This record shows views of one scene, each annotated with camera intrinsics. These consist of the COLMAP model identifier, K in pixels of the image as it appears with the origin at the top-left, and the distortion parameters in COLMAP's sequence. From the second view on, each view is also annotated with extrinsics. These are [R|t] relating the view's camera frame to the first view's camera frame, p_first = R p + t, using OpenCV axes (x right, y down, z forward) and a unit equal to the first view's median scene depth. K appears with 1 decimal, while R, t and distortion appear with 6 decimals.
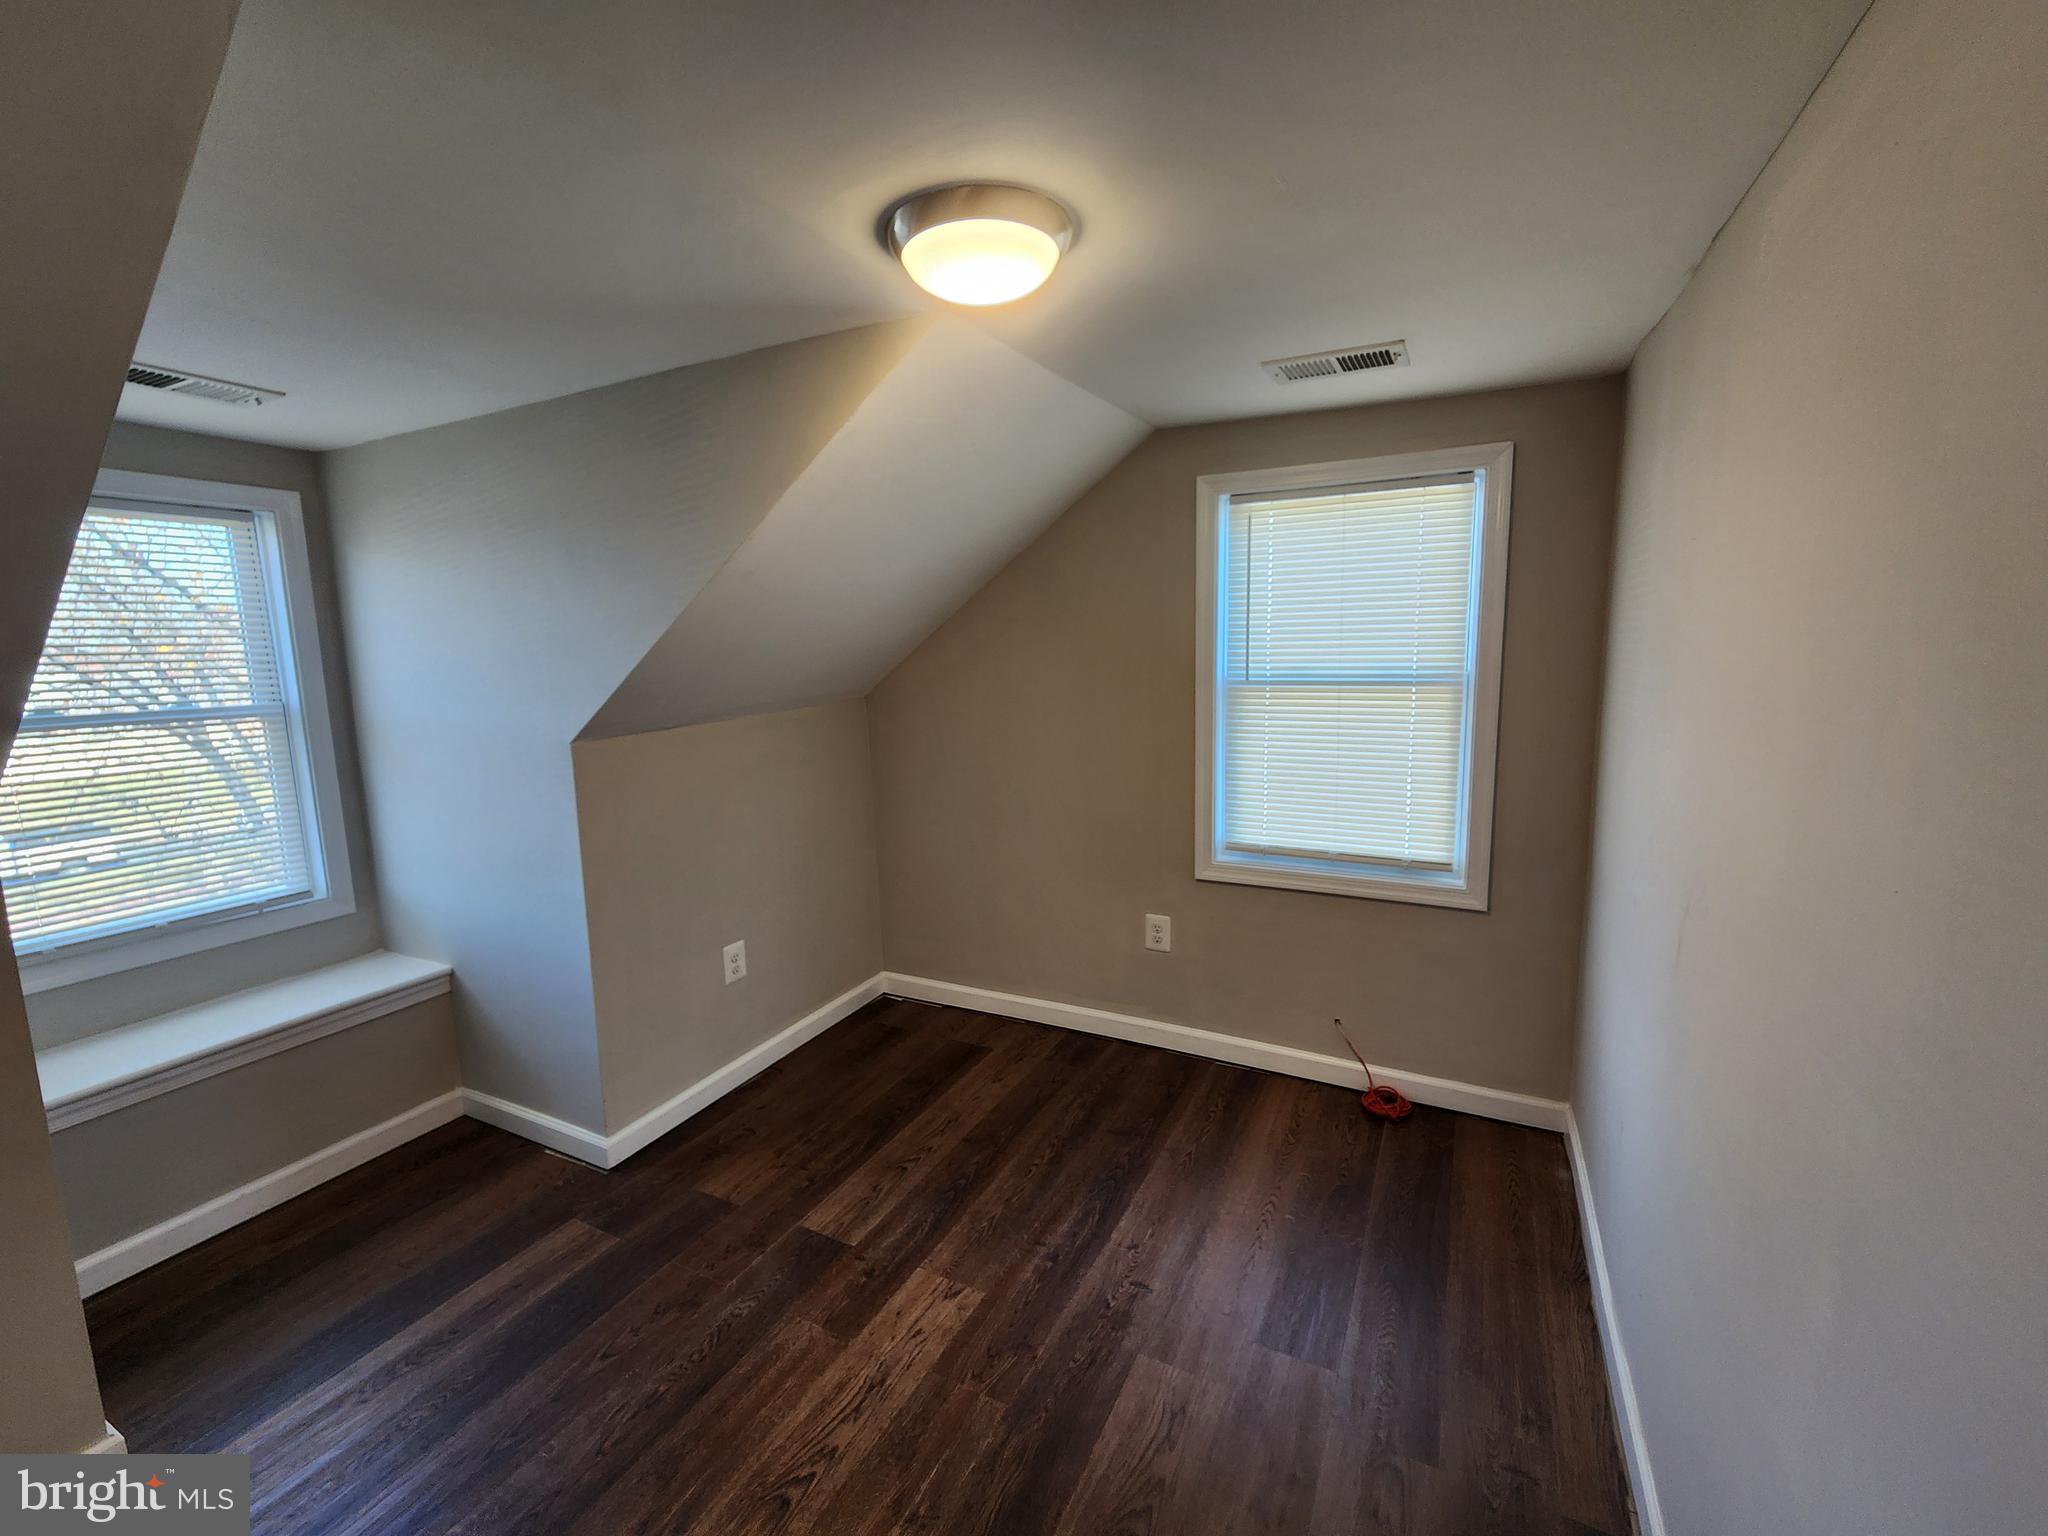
lens RADIAL K [[849.3, 0, 1025.2], [0, 849.3, 766.6], [0, 0, 1]] dist [-0.000789, 0.001375]
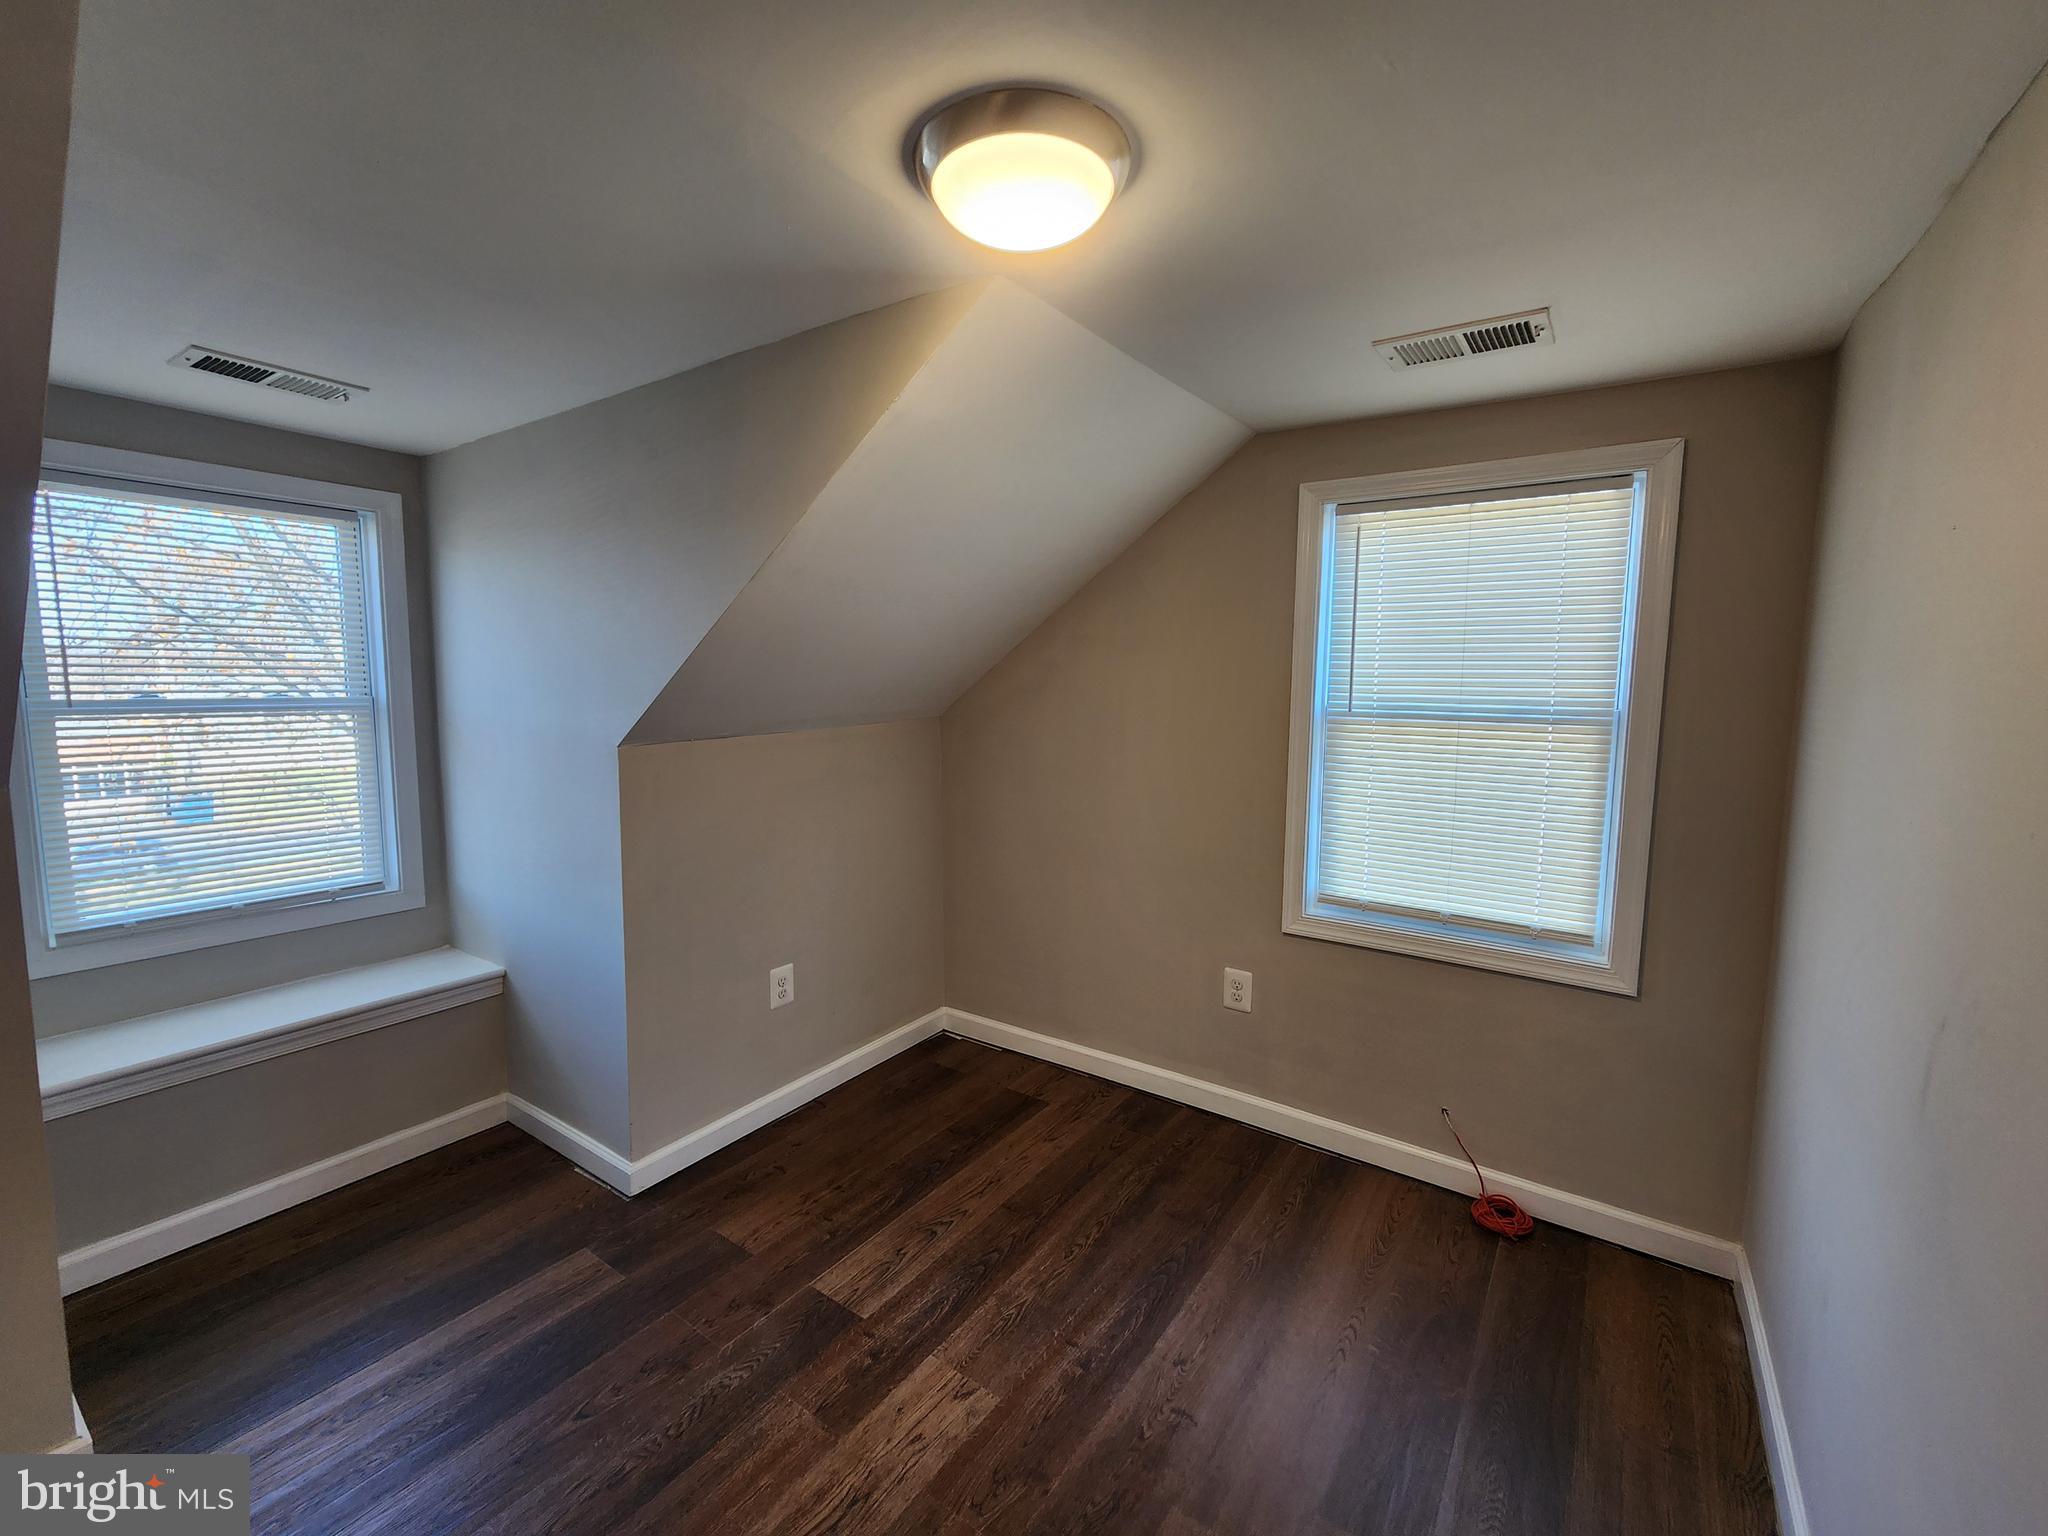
lens RADIAL K [[849.3, 0, 1025.2], [0, 849.3, 766.6], [0, 0, 1]] dist [-0.000789, 0.001375]
pose [[0.991083, 0.046316, -0.124935, 0.044801], [-0.051391, 0.997966, -0.037710, 0.007518], [0.122934, 0.043794, 0.991448, 0.094223]]
